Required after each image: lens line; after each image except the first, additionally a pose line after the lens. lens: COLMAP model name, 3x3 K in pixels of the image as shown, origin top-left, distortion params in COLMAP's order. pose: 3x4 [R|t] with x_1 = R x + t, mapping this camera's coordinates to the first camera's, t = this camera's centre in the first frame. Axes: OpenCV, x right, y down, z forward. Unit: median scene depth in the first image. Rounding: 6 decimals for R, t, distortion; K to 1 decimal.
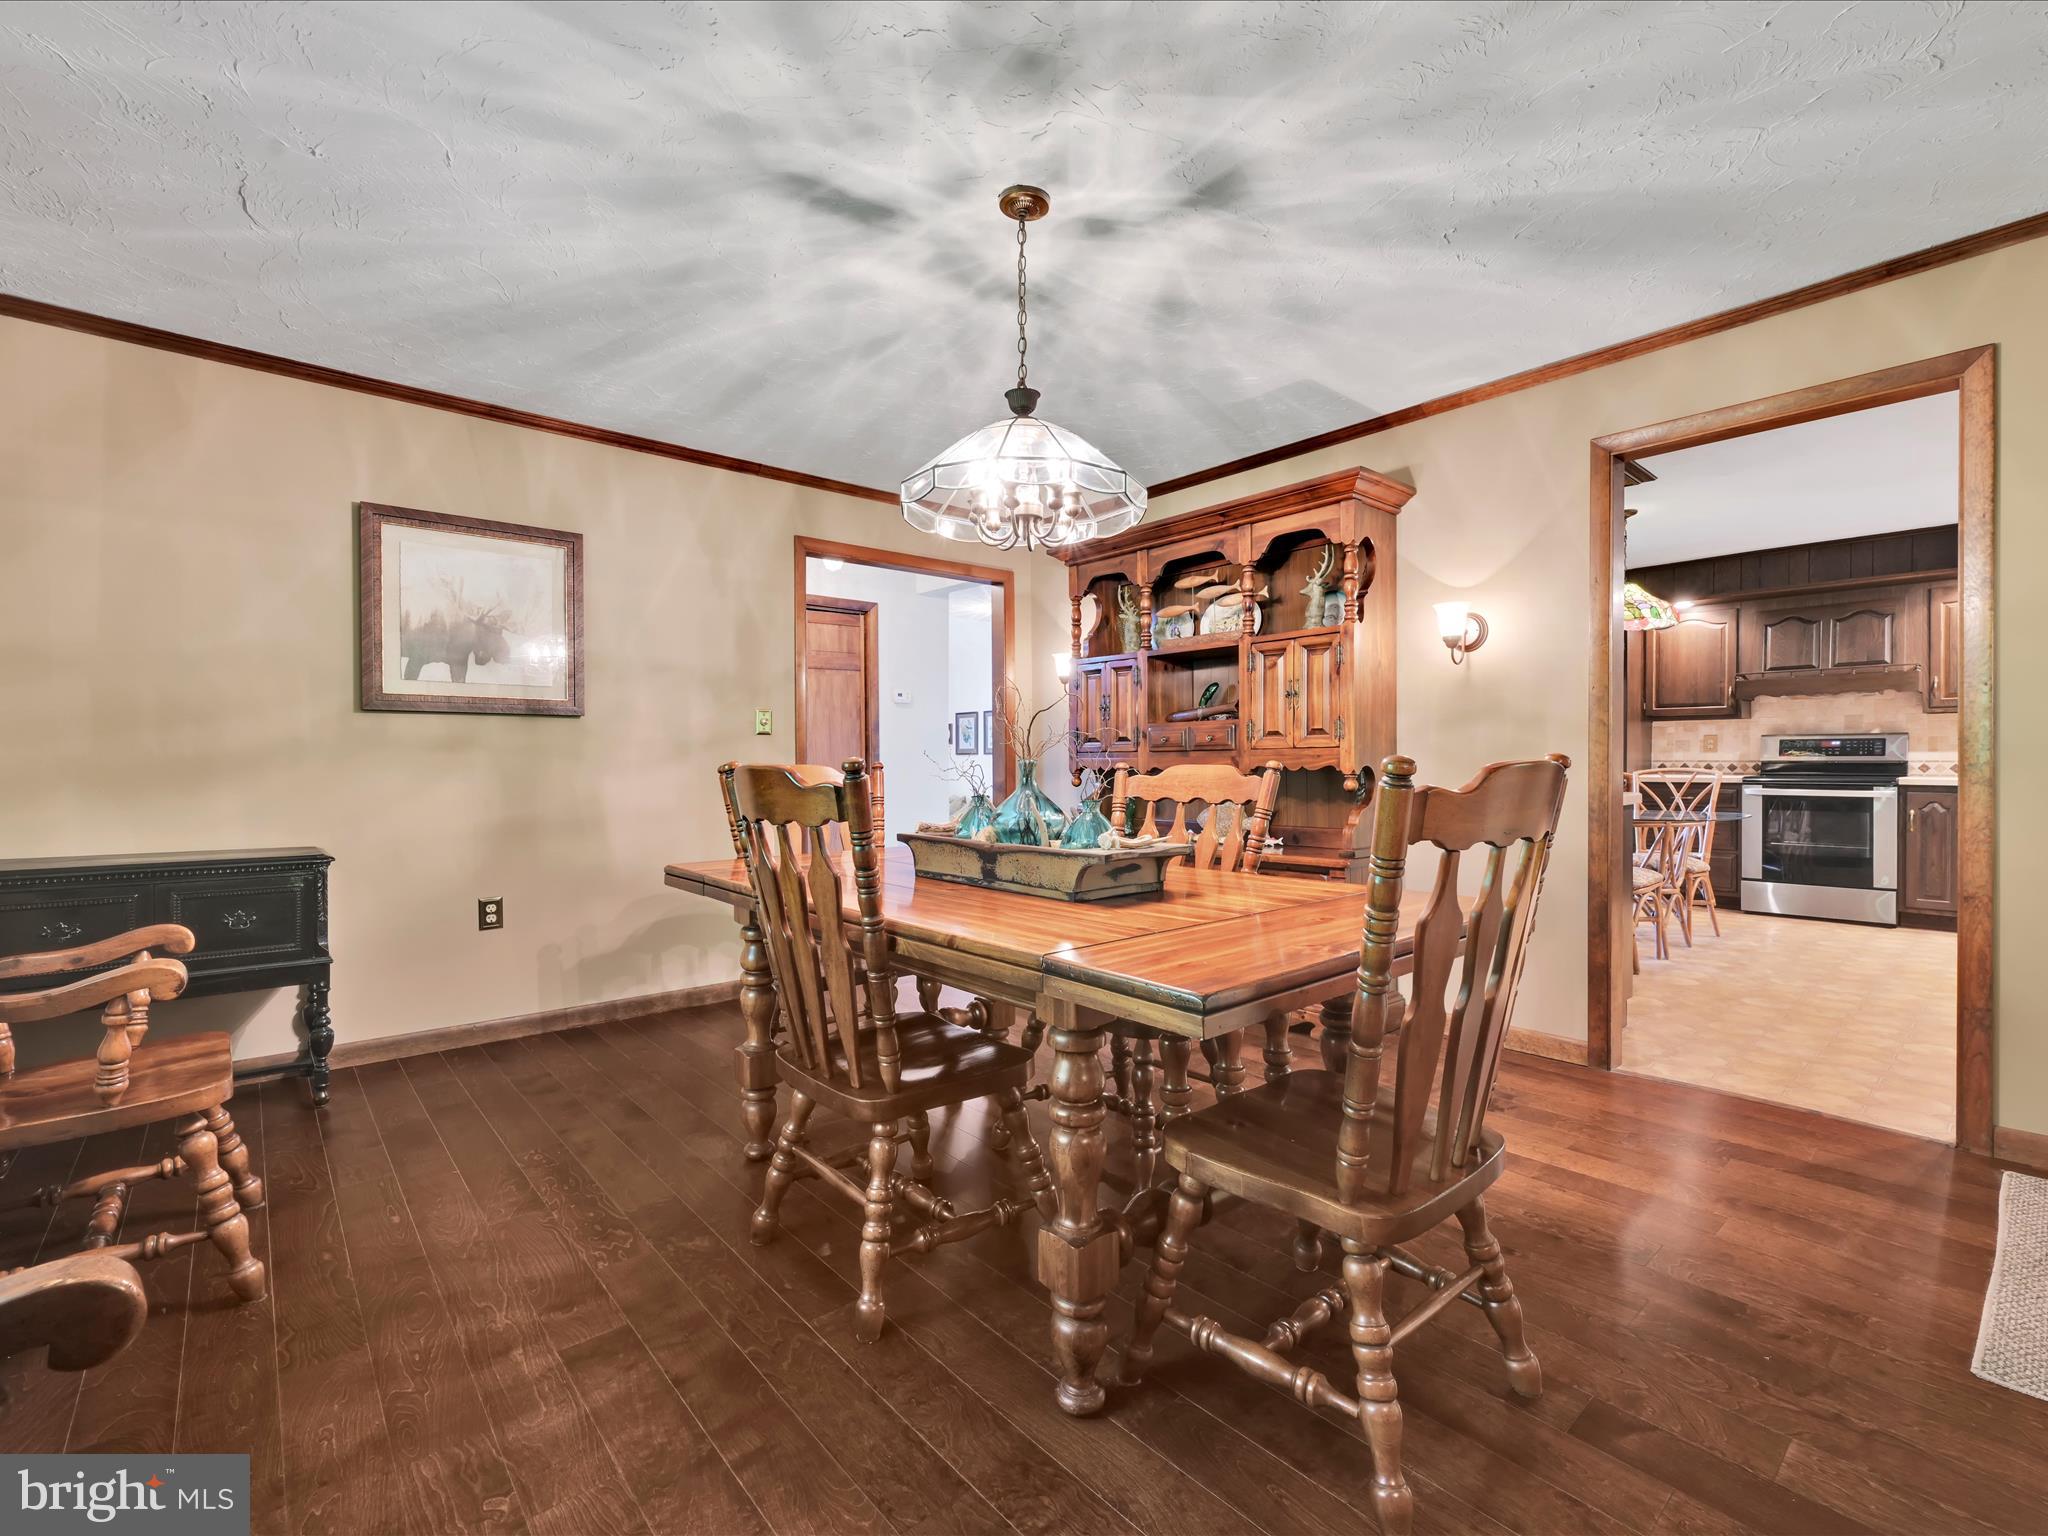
lens RADIAL K [[937.2, 0, 1024.0], [0, 937.2, 768.0], [0, 0, 1]] dist [-0.000462, 0.000272]
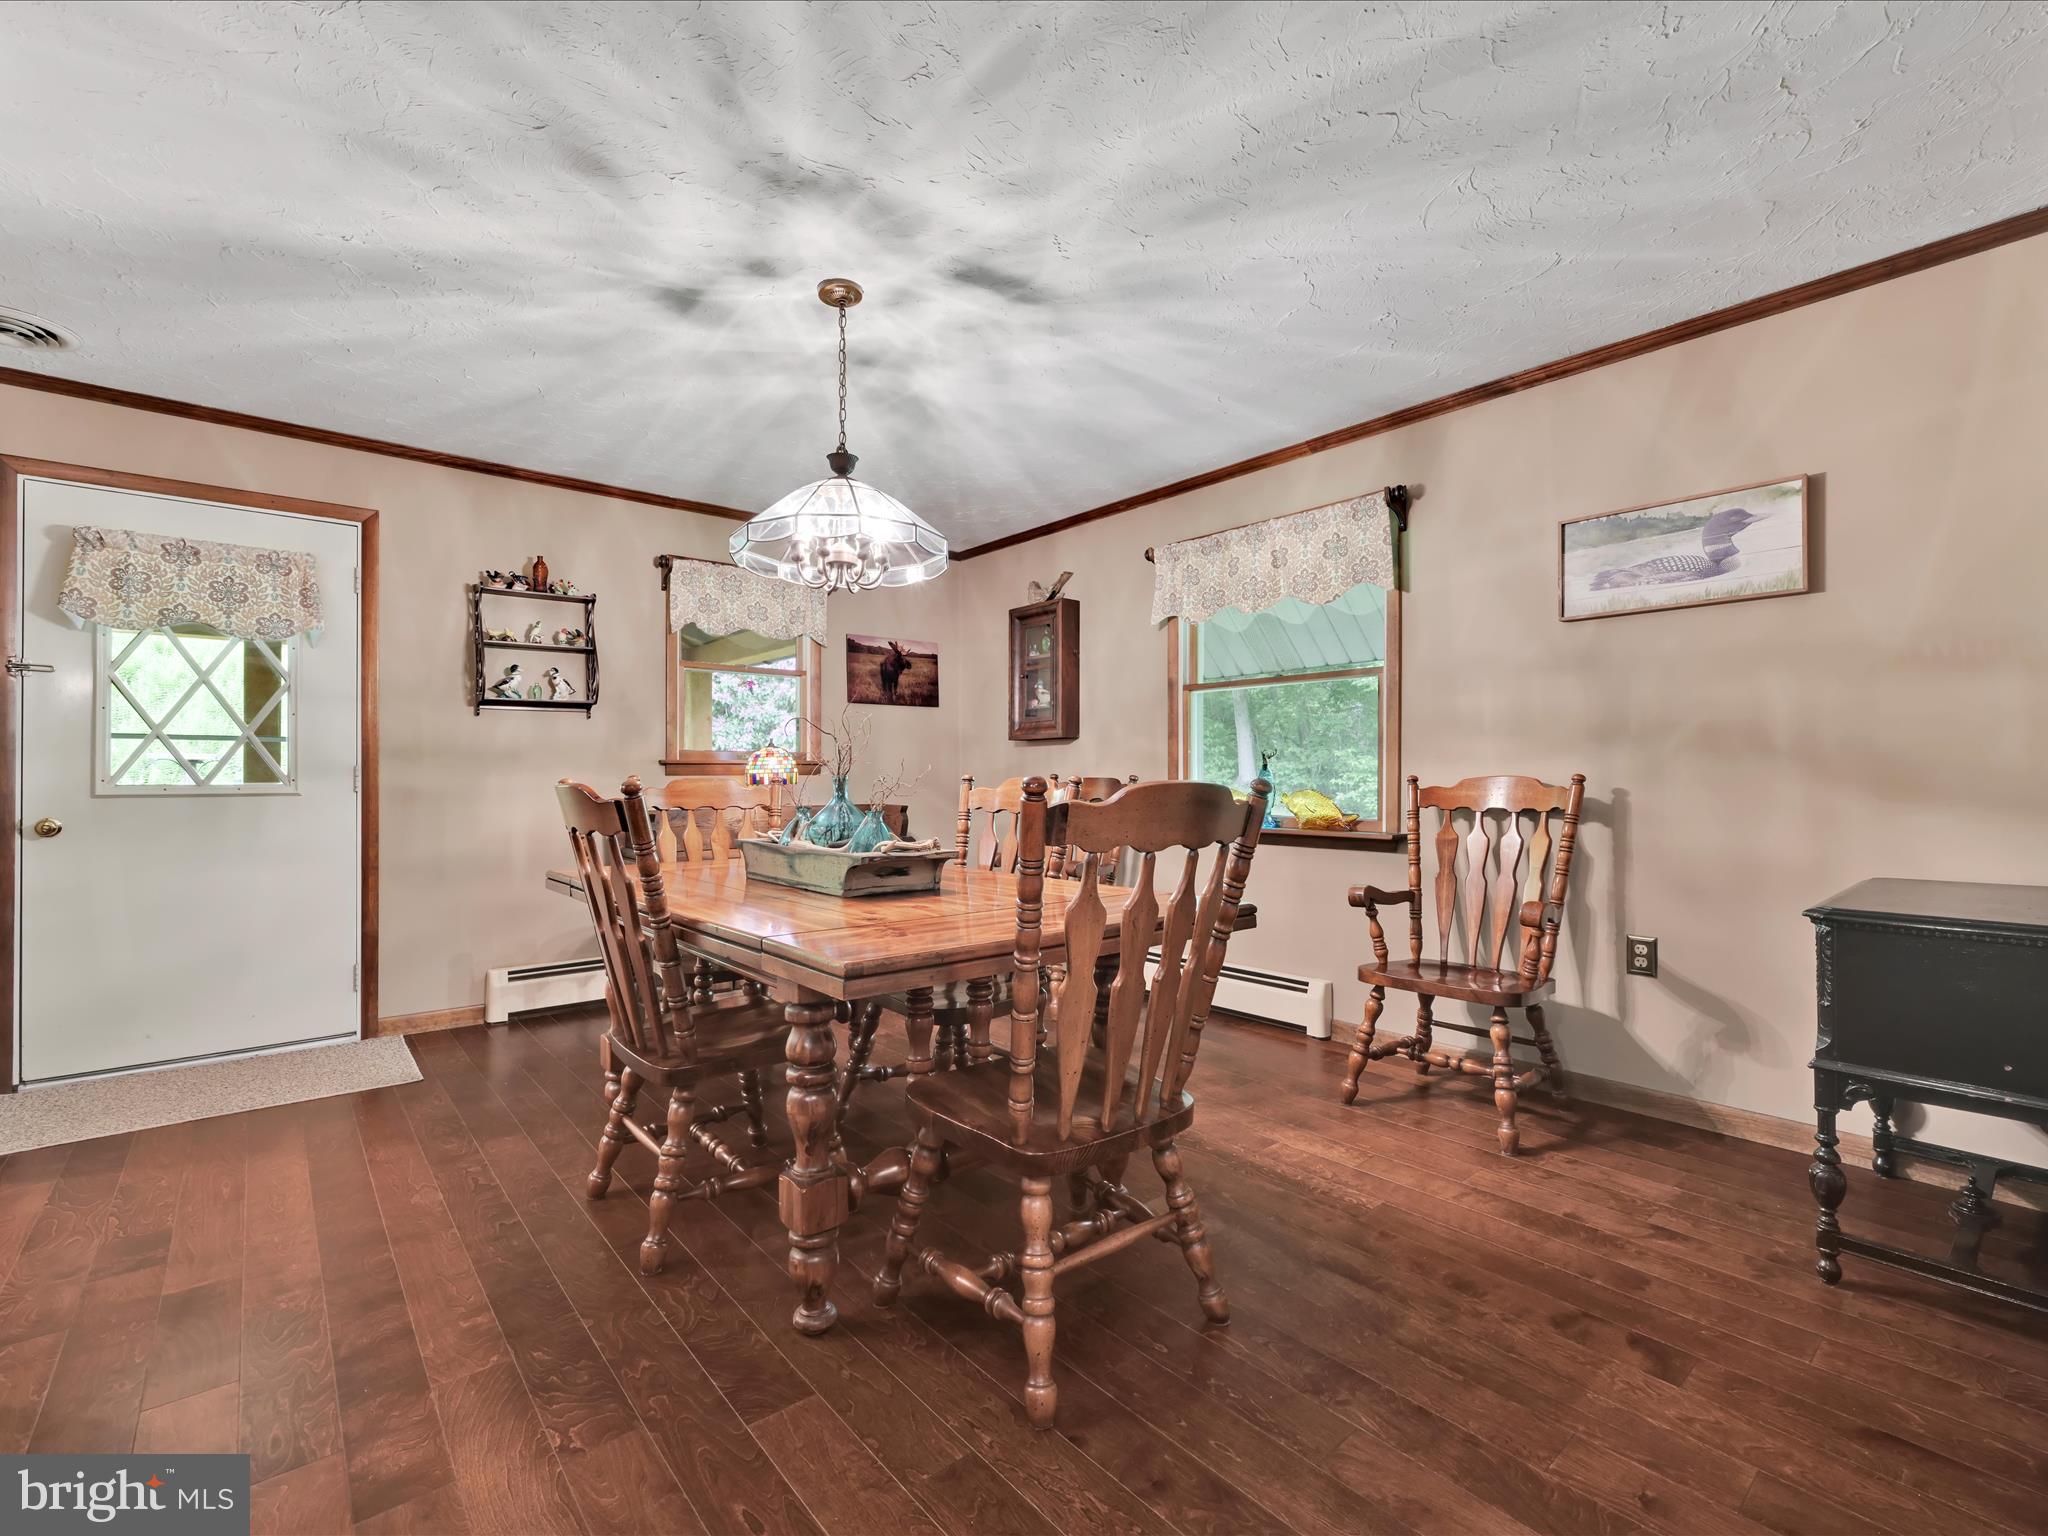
lens RADIAL K [[937.2, 0, 1024.0], [0, 937.2, 768.0], [0, 0, 1]] dist [-0.000462, 0.000272]
pose [[-0.999898, 0.008653, 0.011389, -0.223641], [0.008596, 0.999950, -0.005080, -0.009780], [-0.011433, -0.004981, -0.999922, 2.047671]]
